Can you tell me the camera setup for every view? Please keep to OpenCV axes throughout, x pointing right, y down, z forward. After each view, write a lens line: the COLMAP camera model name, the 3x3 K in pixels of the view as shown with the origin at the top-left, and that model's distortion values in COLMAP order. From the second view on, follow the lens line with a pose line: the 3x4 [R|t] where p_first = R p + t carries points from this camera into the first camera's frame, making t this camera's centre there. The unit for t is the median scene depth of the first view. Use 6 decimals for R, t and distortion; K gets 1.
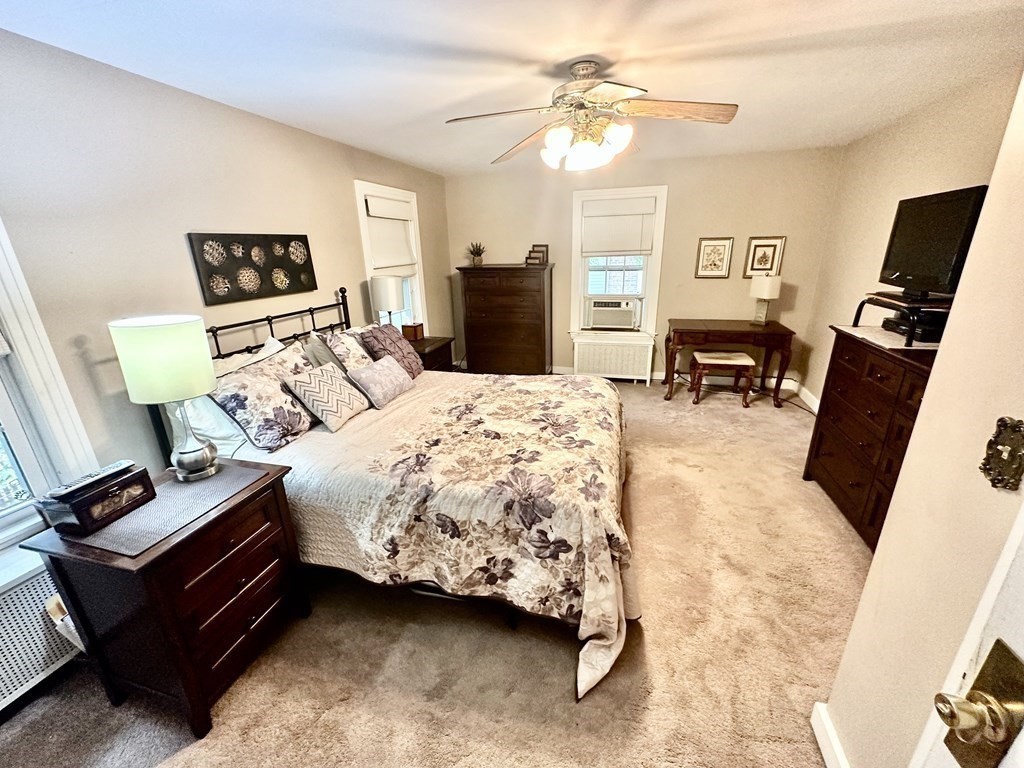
lens RADIAL K [[408.1, 0, 513.3], [0, 408.1, 385.3], [0, 0, 1]] dist [-0.000516, -0.000197]
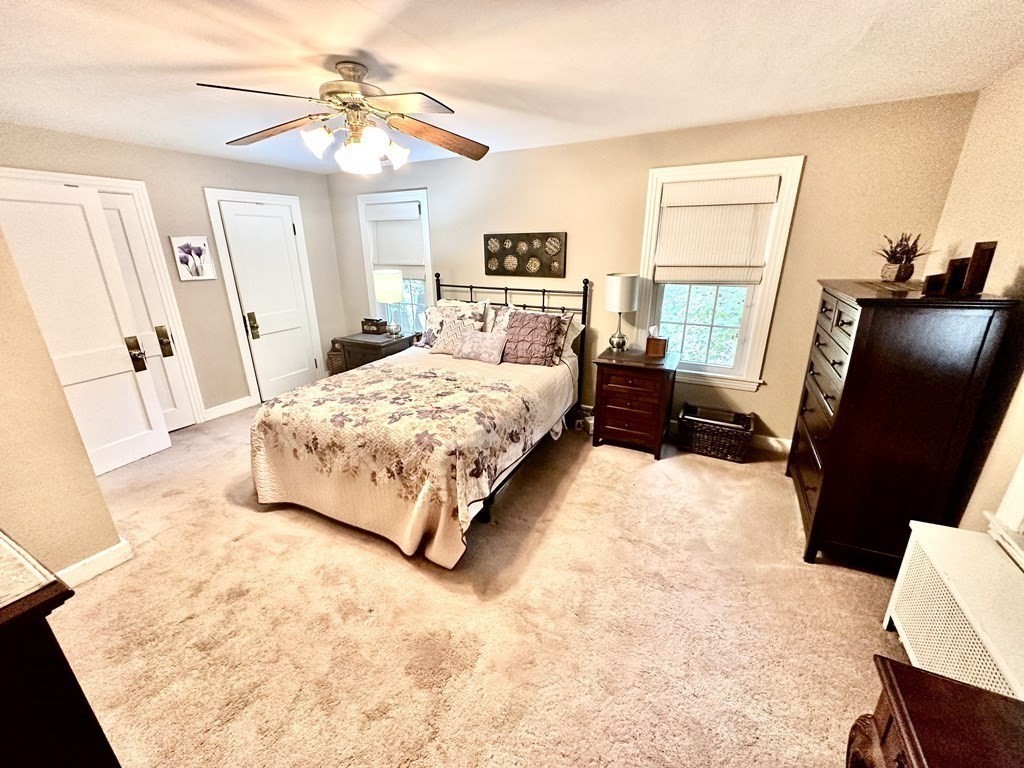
lens RADIAL K [[408.1, 0, 513.3], [0, 408.1, 385.3], [0, 0, 1]] dist [-0.000516, -0.000197]
pose [[-0.196703, 0.347365, -0.916867, 0.956660], [-0.305437, 0.866893, 0.393960, -0.474926], [0.931674, 0.357538, -0.064422, 1.288187]]
